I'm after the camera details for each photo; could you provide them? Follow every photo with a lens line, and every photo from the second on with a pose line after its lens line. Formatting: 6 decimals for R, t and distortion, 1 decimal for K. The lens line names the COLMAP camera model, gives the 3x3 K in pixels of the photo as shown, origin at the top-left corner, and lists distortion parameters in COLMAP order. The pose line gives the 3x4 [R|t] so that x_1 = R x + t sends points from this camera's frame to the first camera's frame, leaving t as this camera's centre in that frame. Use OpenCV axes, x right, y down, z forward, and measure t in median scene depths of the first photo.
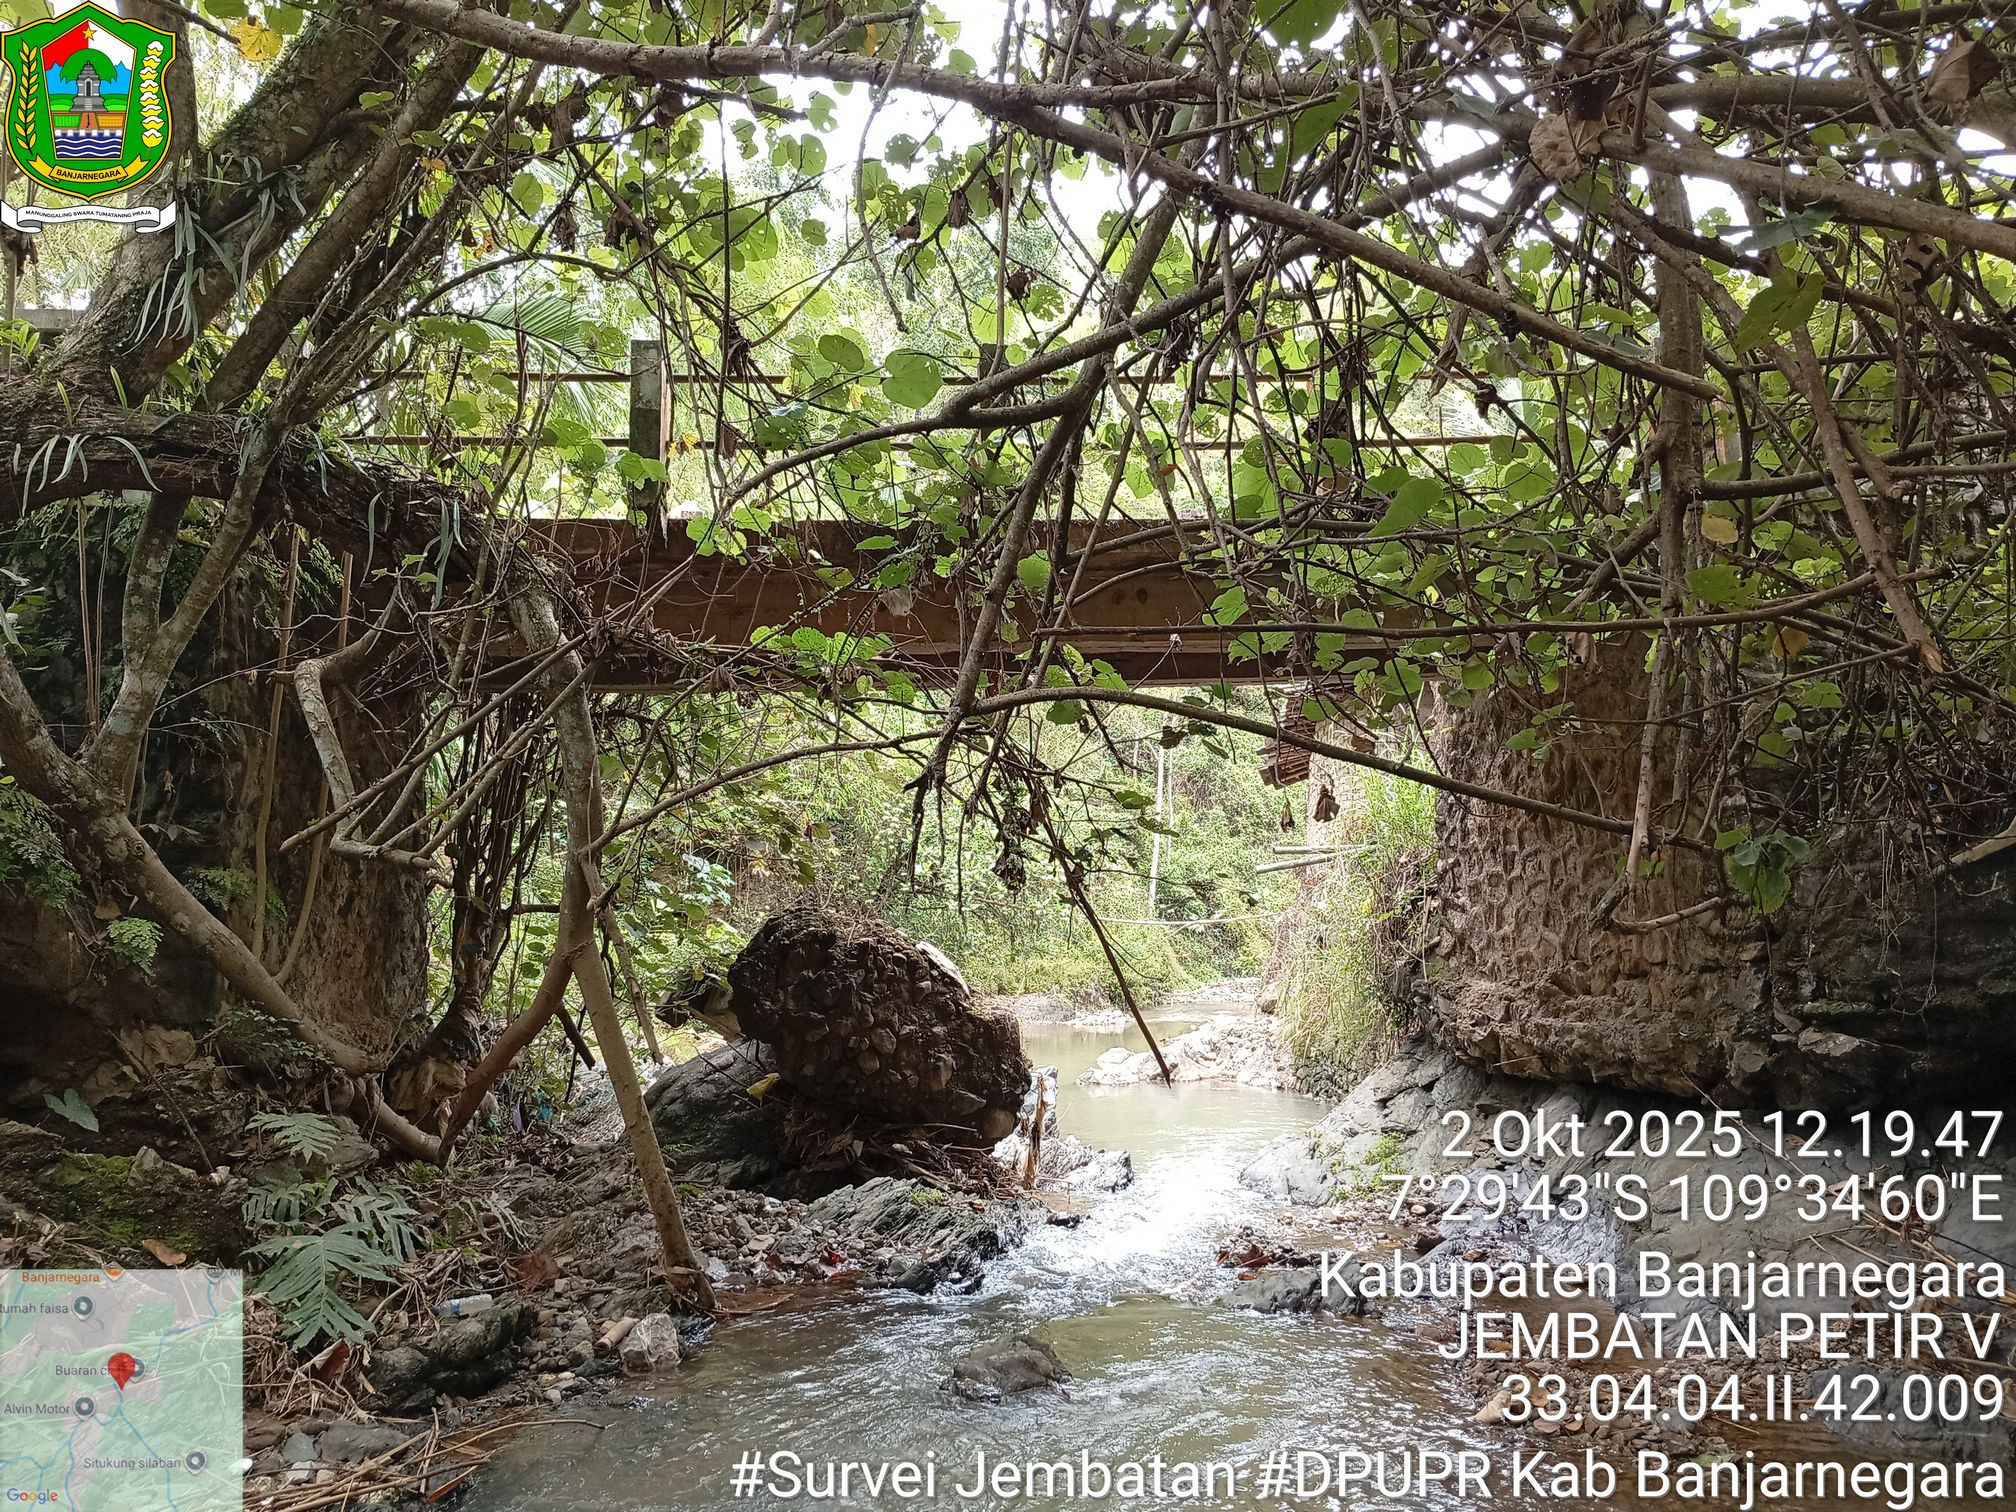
lens RADIAL K [[1550.7, 0, 1000.2], [0, 1550.7, 754.3], [0, 0, 1]] dist [0.112213, -0.269682]
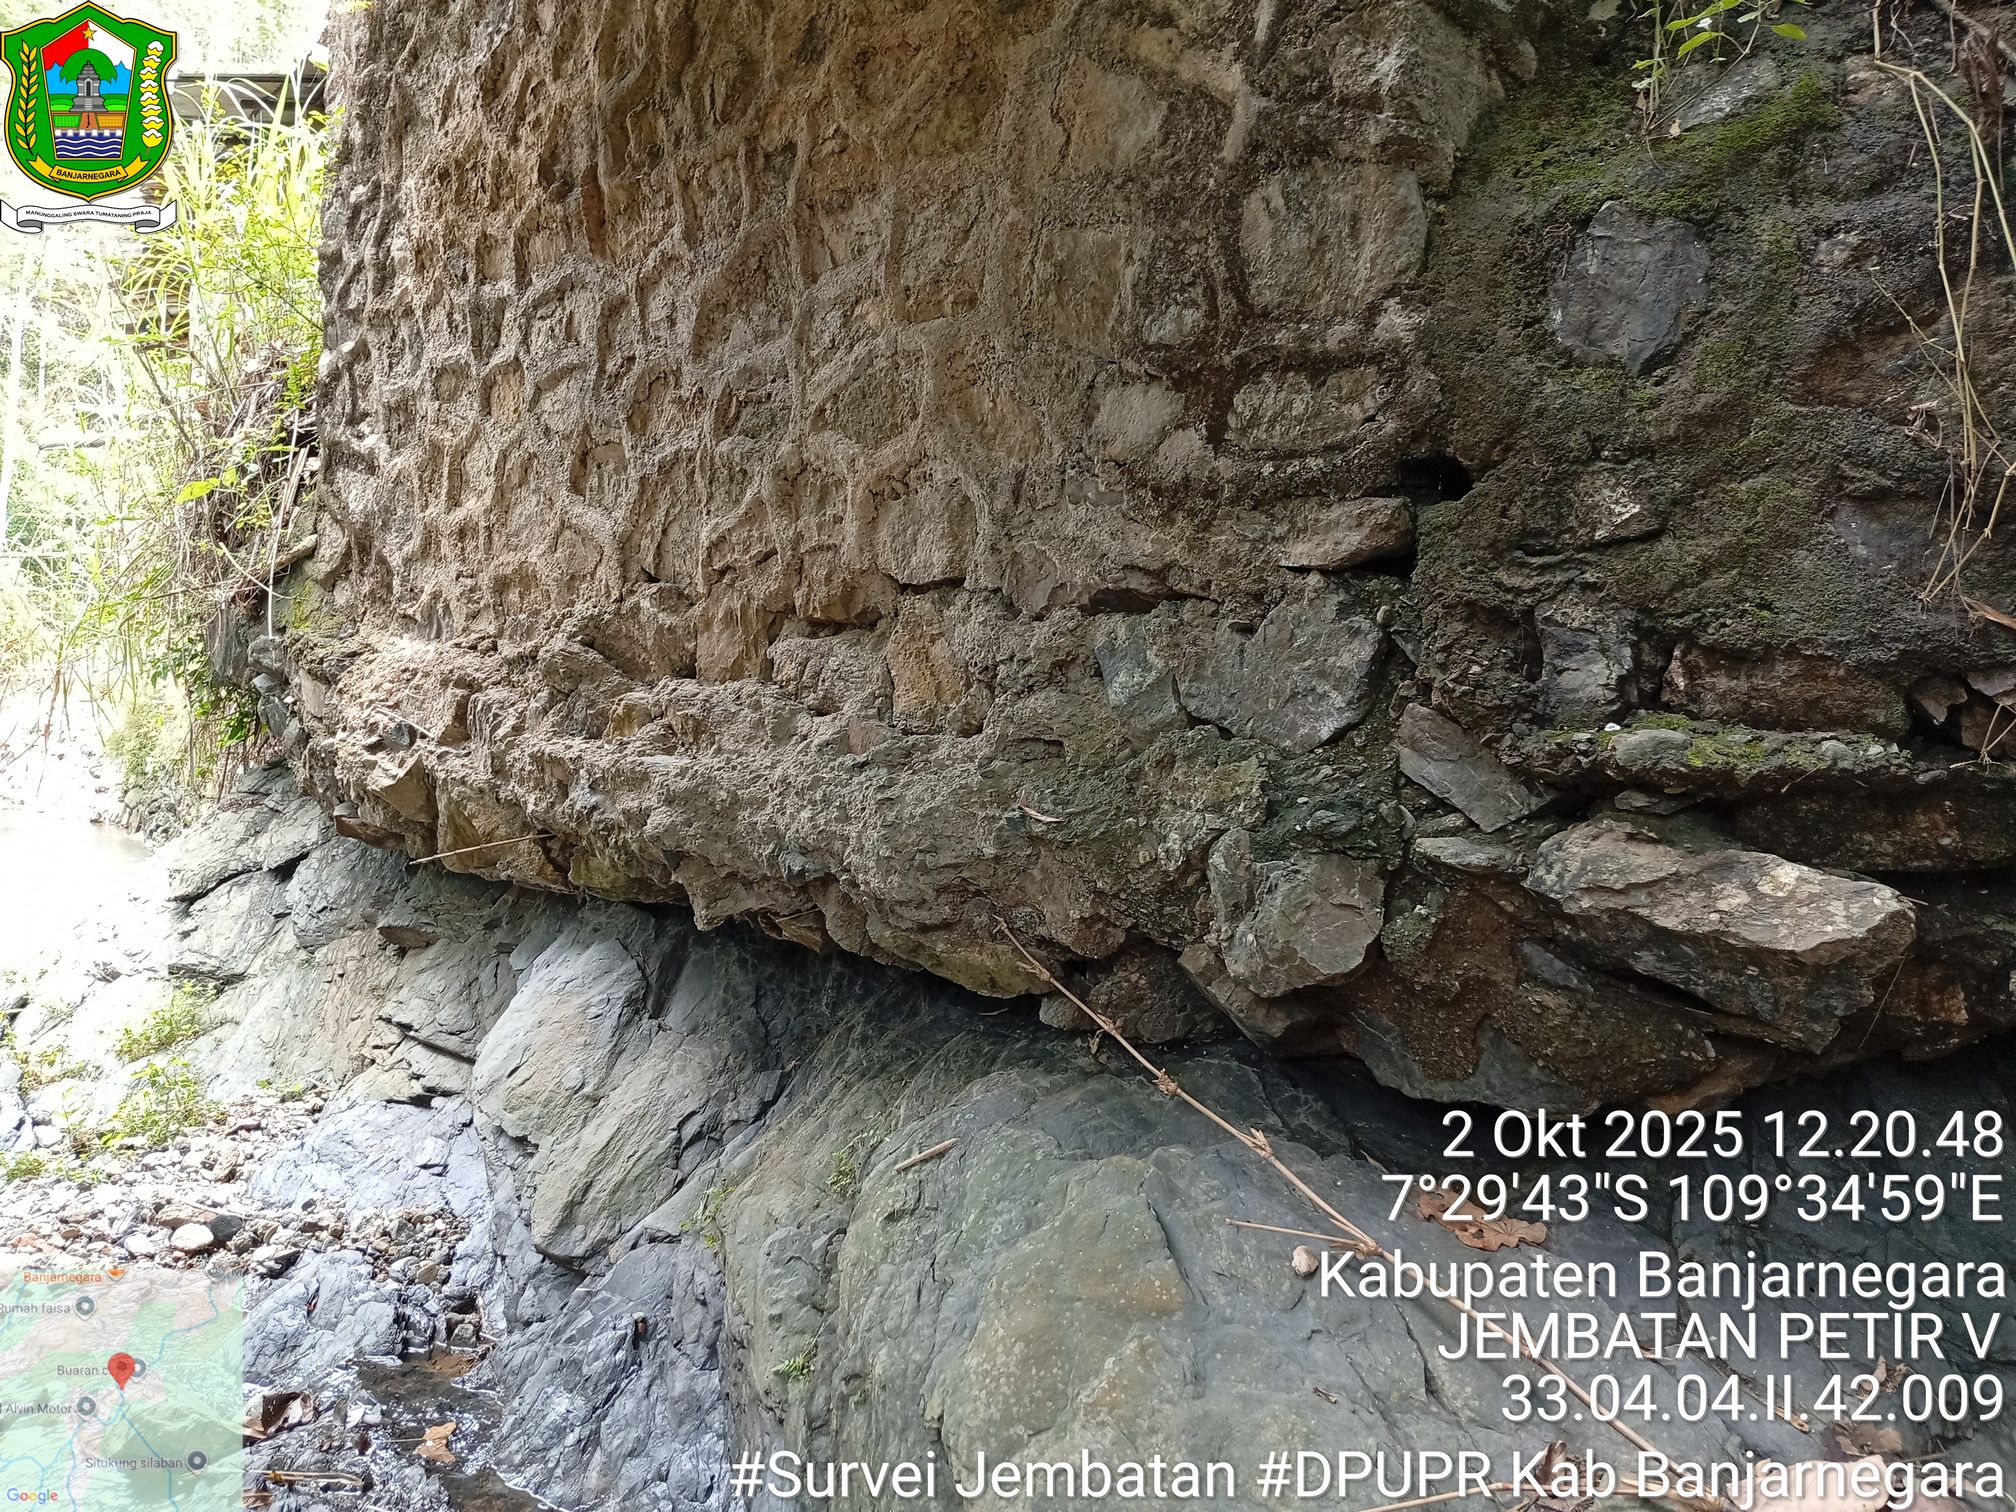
lens RADIAL K [[1550.7, 0, 1000.2], [0, 1550.7, 754.3], [0, 0, 1]] dist [0.112213, -0.269682]
pose [[0.810508, -0.009107, 0.585657, 0.200143], [-0.109059, 0.980048, 0.166169, 0.092380], [-0.575485, -0.198552, 0.793344, 0.599853]]
